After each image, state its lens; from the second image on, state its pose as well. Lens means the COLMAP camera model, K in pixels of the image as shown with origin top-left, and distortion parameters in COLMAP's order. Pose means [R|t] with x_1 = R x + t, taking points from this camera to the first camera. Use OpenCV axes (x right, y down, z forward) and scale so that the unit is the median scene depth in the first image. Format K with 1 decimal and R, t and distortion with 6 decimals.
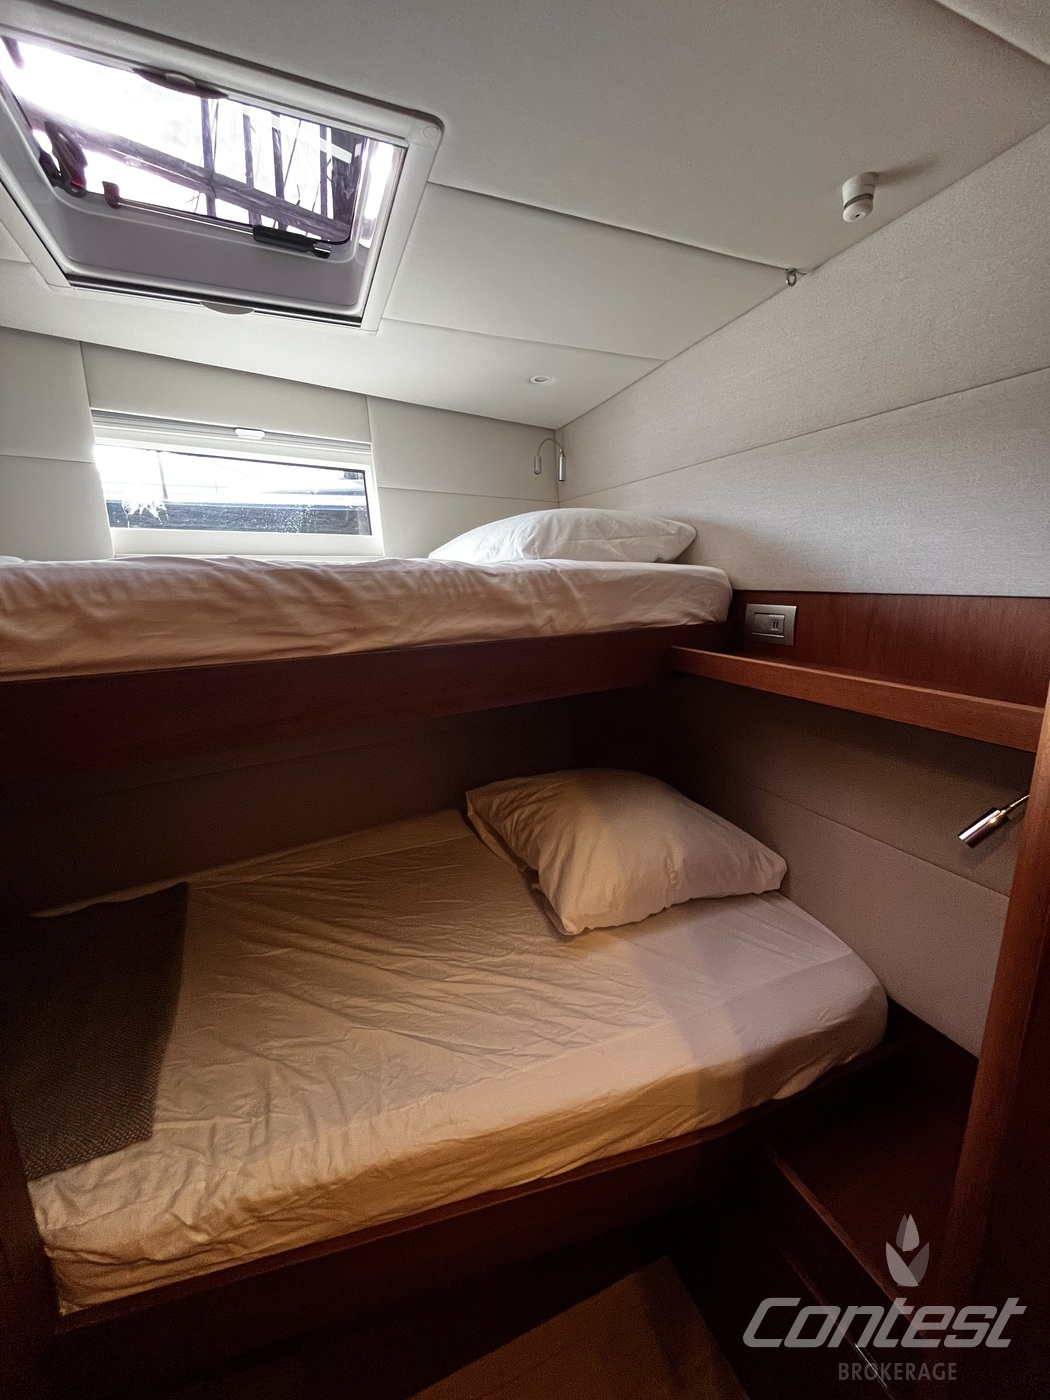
lens RADIAL K [[564.1, 0, 522.1], [0, 564.1, 698.1], [0, 0, 1]] dist [-0.003441, -0.000028]
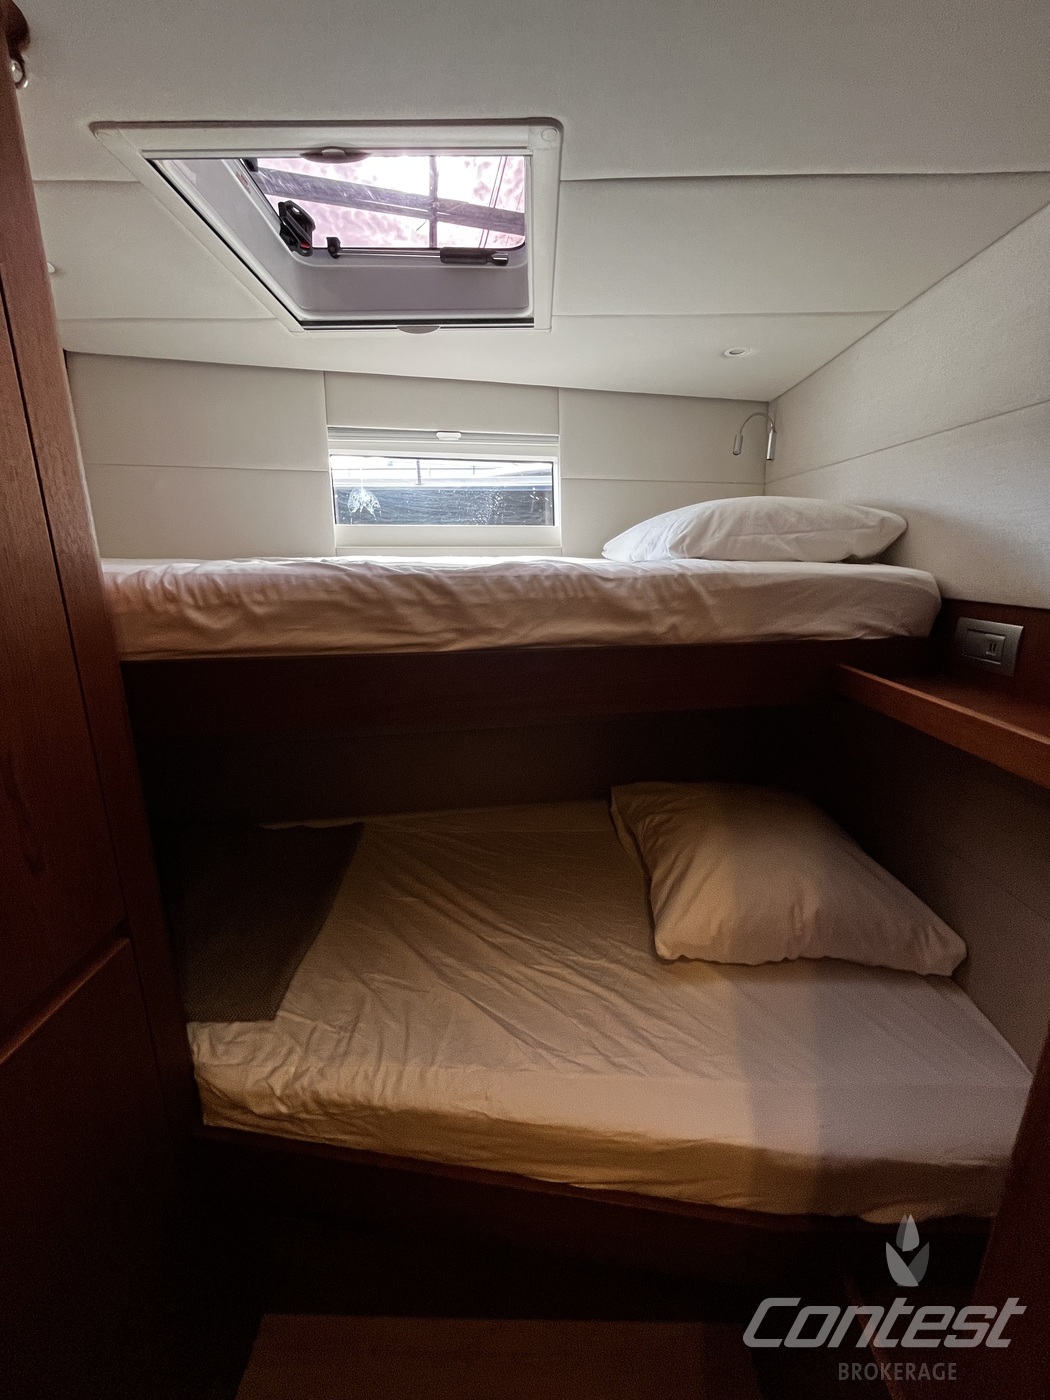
lens RADIAL K [[564.1, 0, 522.1], [0, 564.1, 698.1], [0, 0, 1]] dist [-0.003441, -0.000028]
pose [[0.916122, 0.111068, -0.385207, 0.194029], [-0.094948, 0.993631, 0.060686, -0.055492], [0.389494, -0.019021, 0.920833, 0.038170]]
